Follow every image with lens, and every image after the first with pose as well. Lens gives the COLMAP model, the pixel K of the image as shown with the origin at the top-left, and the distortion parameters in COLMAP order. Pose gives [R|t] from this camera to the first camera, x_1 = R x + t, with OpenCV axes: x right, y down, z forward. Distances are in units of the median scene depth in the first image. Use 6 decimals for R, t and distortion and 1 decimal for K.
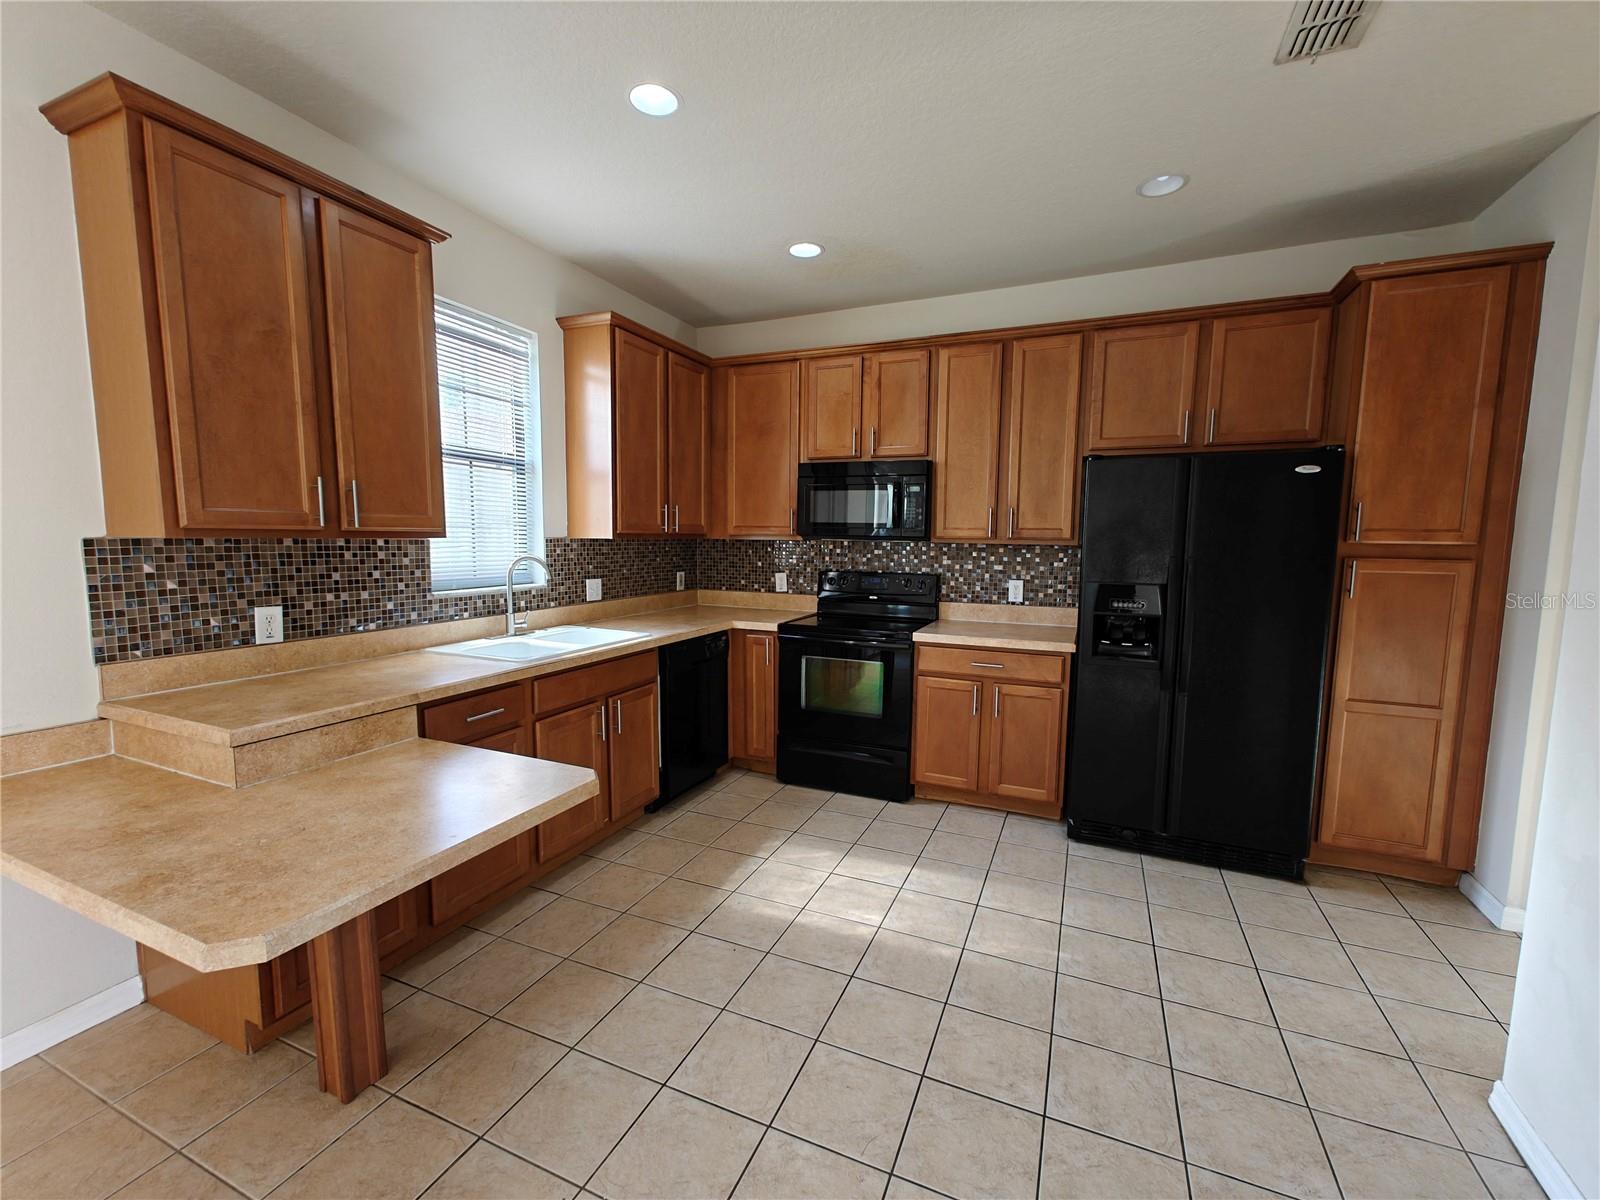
lens RADIAL K [[672.0, 0, 805.4], [0, 672.0, 604.1], [0, 0, 1]] dist [0.012835, -0.004671]
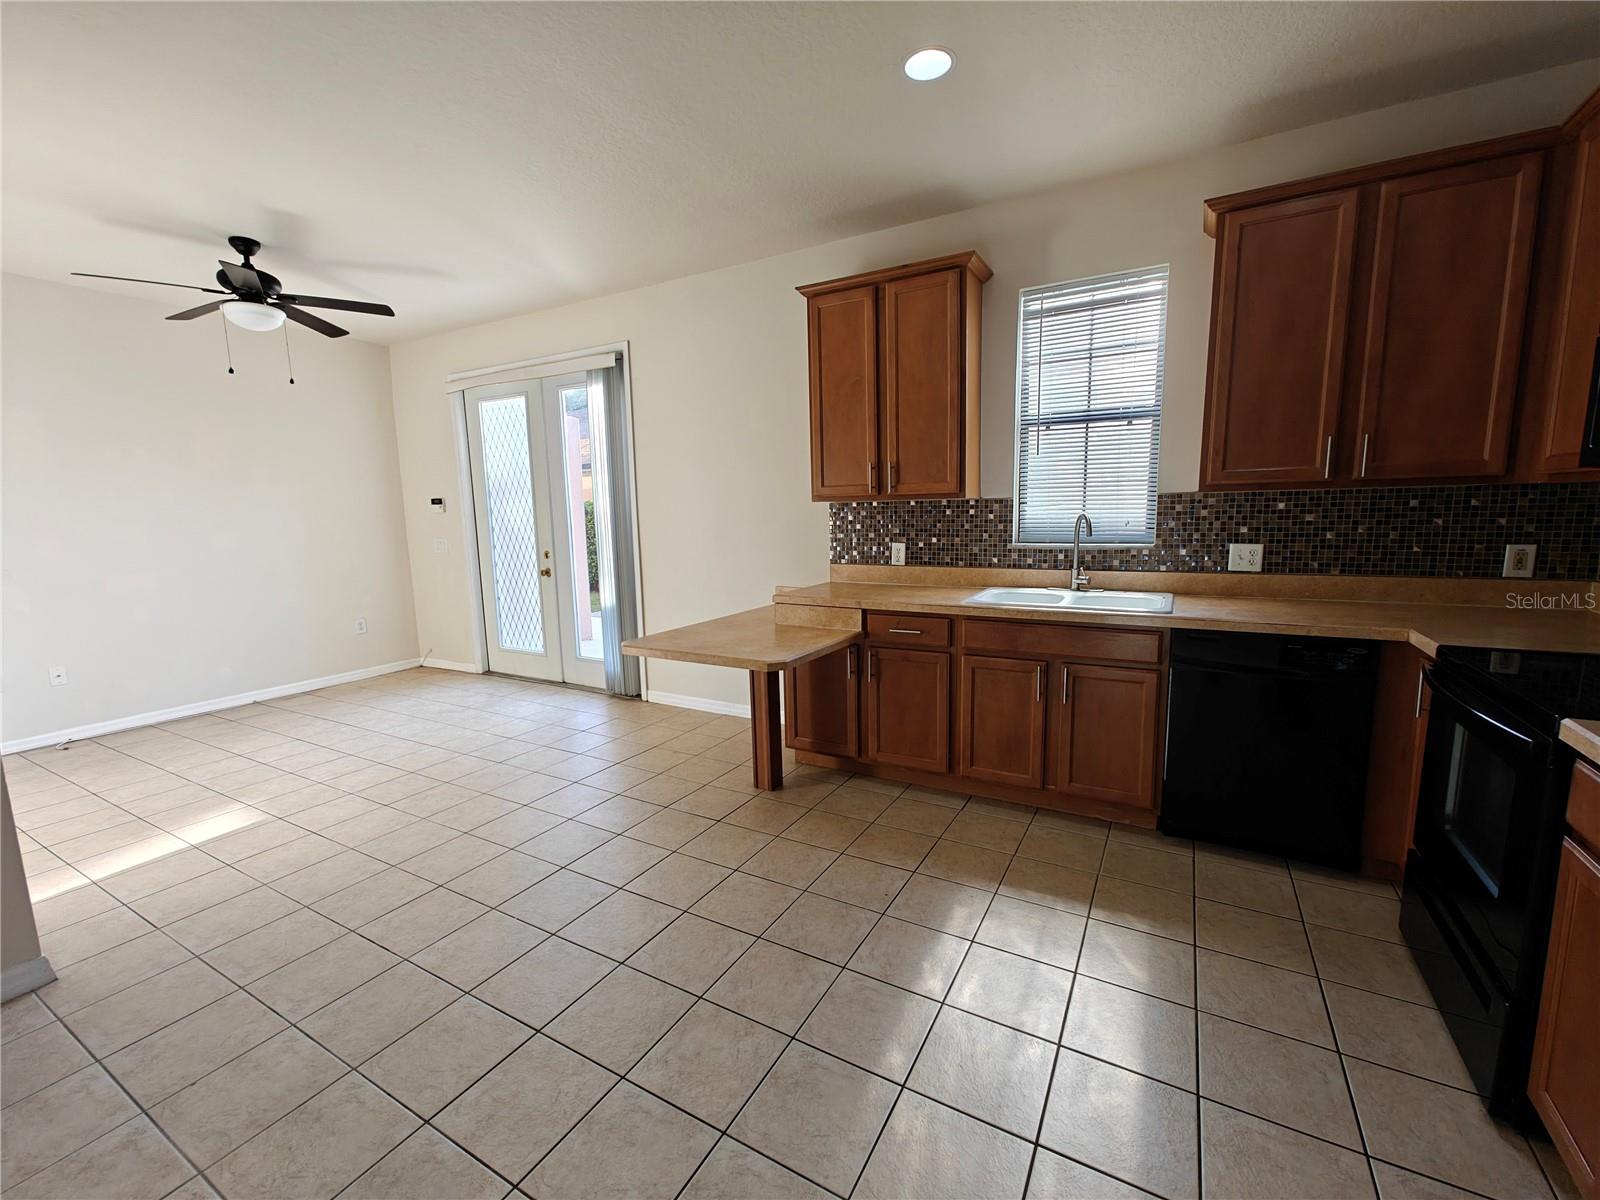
lens RADIAL K [[683.4, 0, 800.0], [0, 683.4, 600.0], [0, 0, 1]] dist [0.010656, 0.000032]
pose [[-0.111473, 0.124465, -0.985942, 0.630834], [-0.080789, 0.987707, 0.133822, -0.043743], [0.990478, 0.094570, -0.100047, 0.664196]]
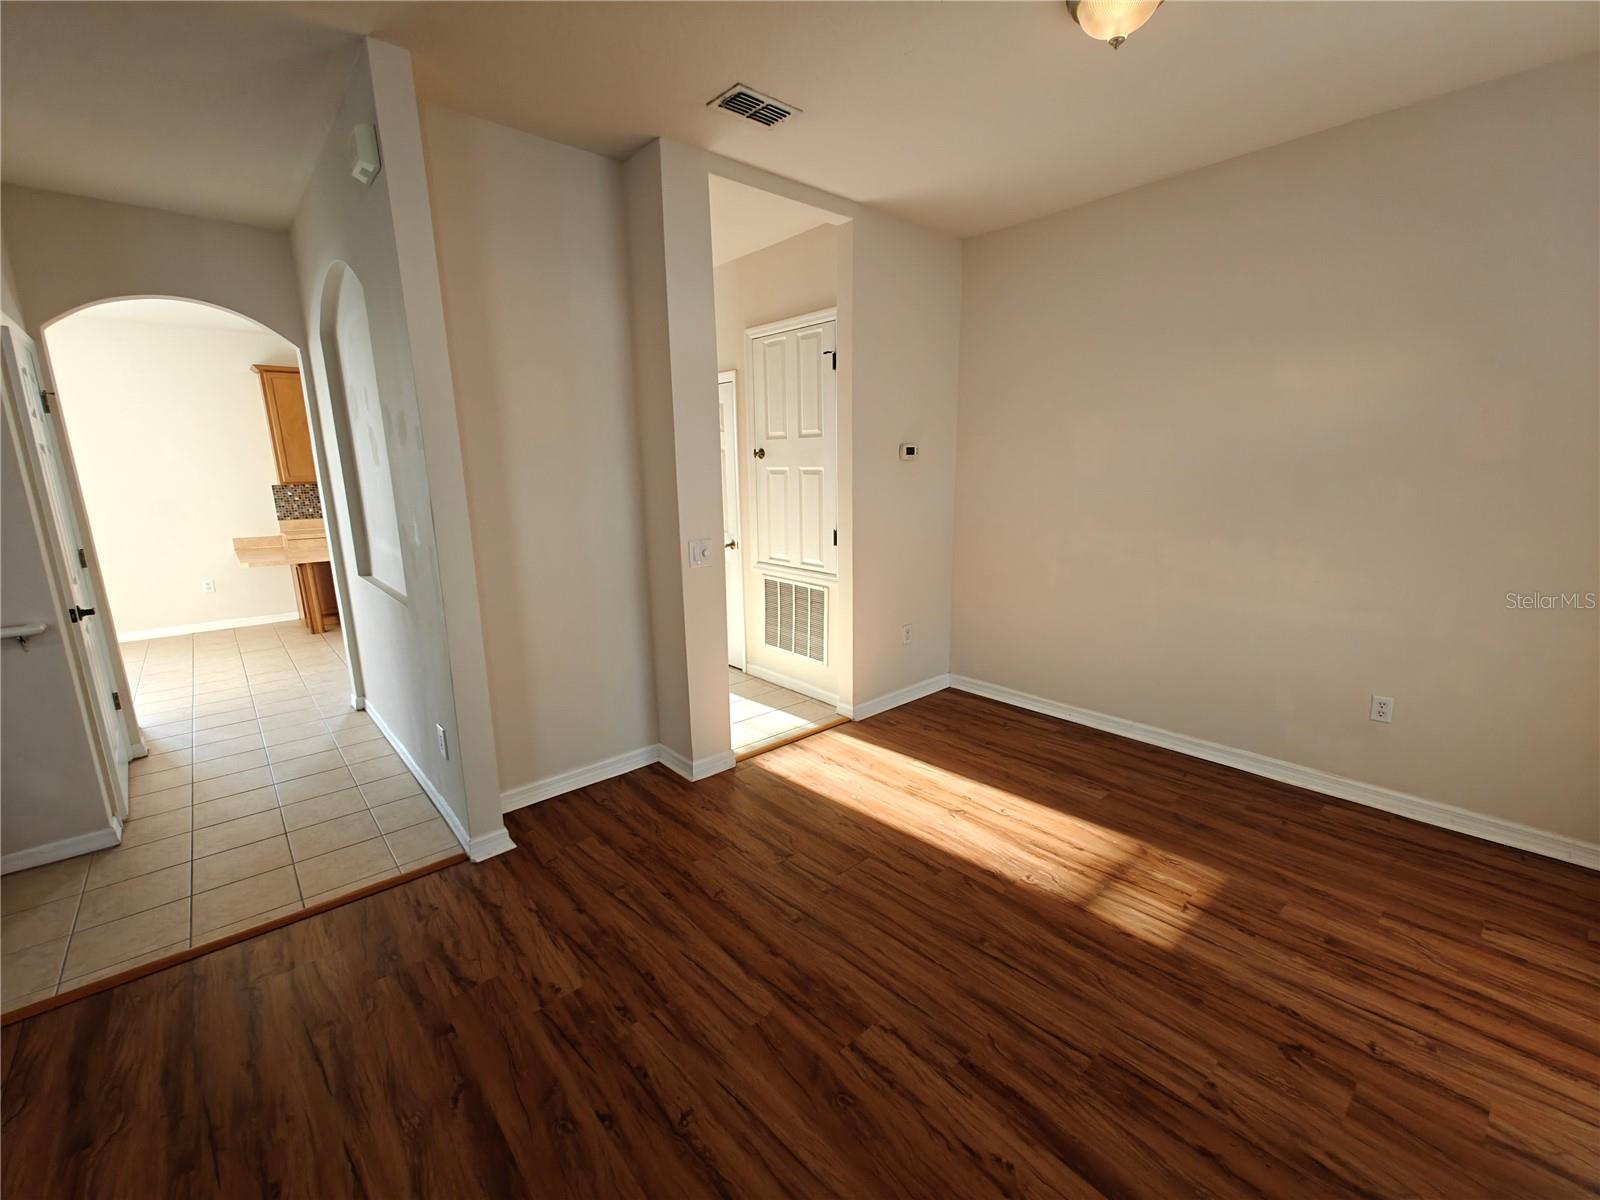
lens RADIAL K [[676.8, 0, 788.6], [0, 676.8, 602.1], [0, 0, 1]] dist [0.008622, -0.000622]
pose [[0.899629, 0.063218, -0.432054, 1.738968], [-0.018249, 0.994043, 0.107450, 0.048981], [0.436273, -0.088781, 0.895424, -0.634444]]
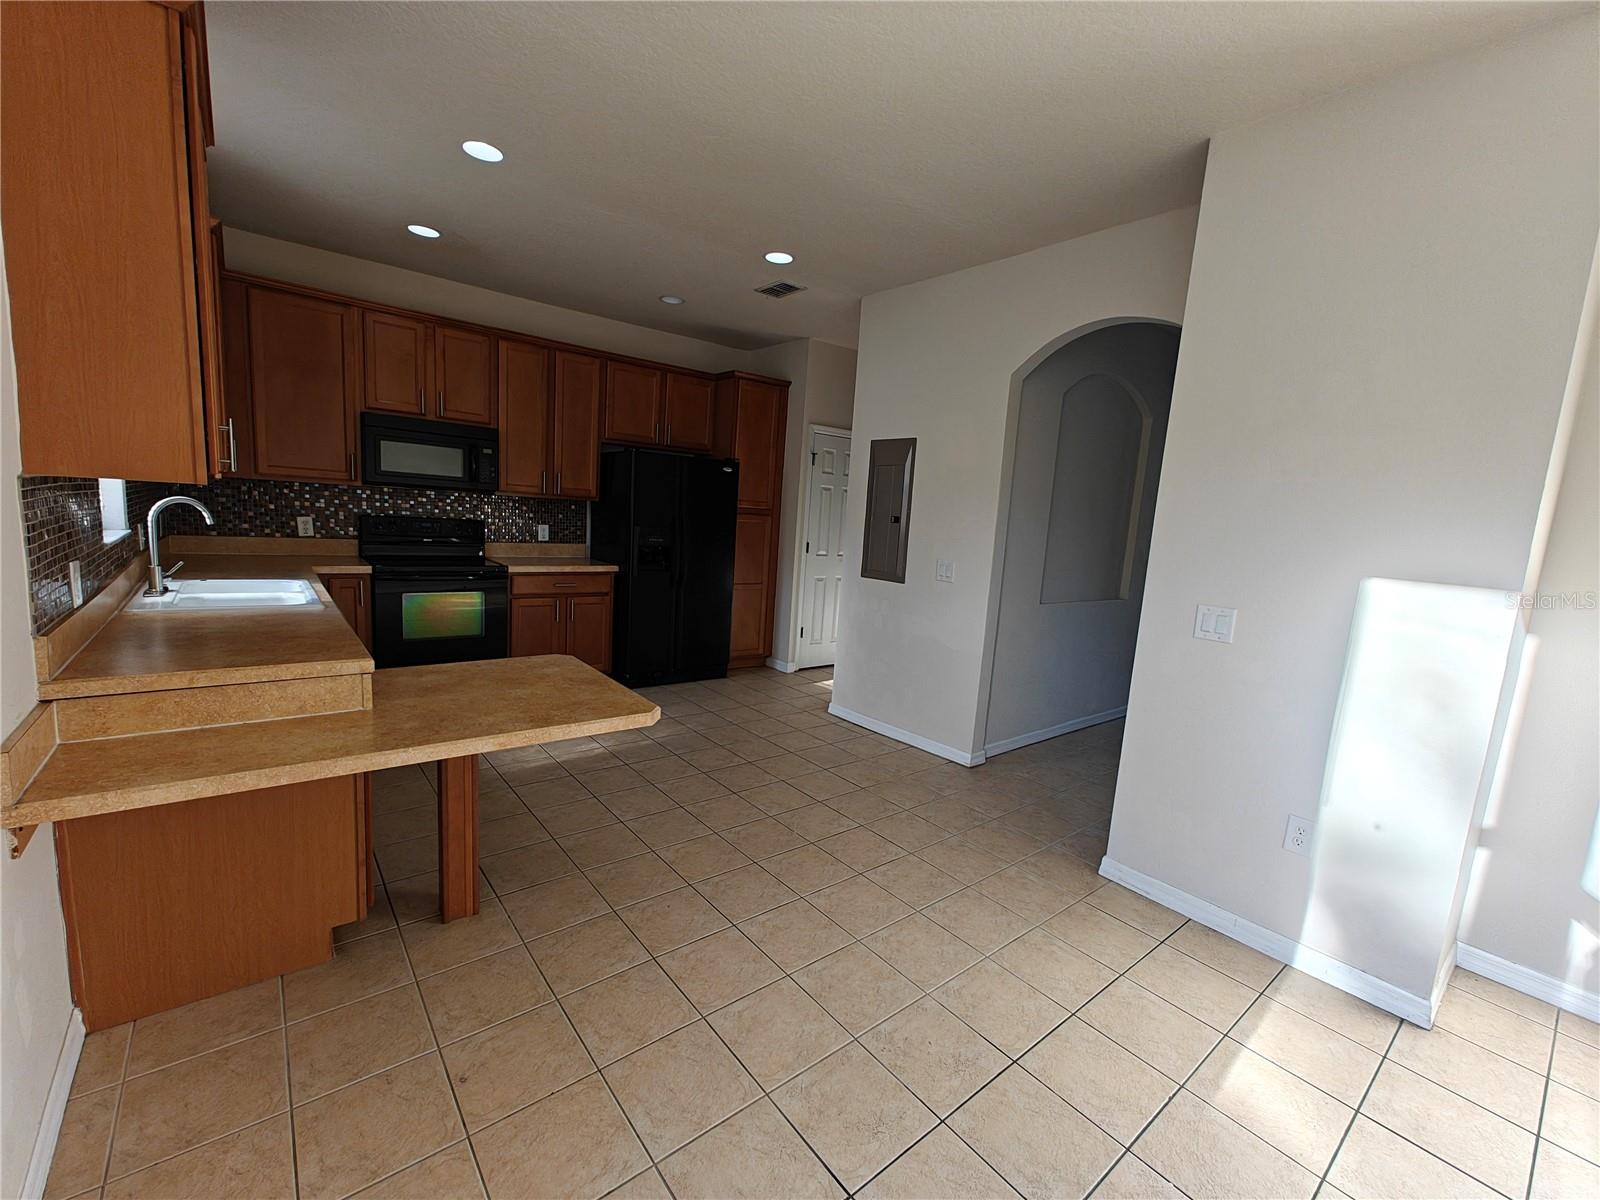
lens RADIAL K [[676.8, 0, 788.6], [0, 676.8, 602.1], [0, 0, 1]] dist [0.008622, -0.000622]
pose [[0.474825, -0.101179, 0.874245, -0.789617], [0.028408, 0.994614, 0.099681, -0.003548], [-0.879622, -0.022495, 0.475142, -0.098835]]
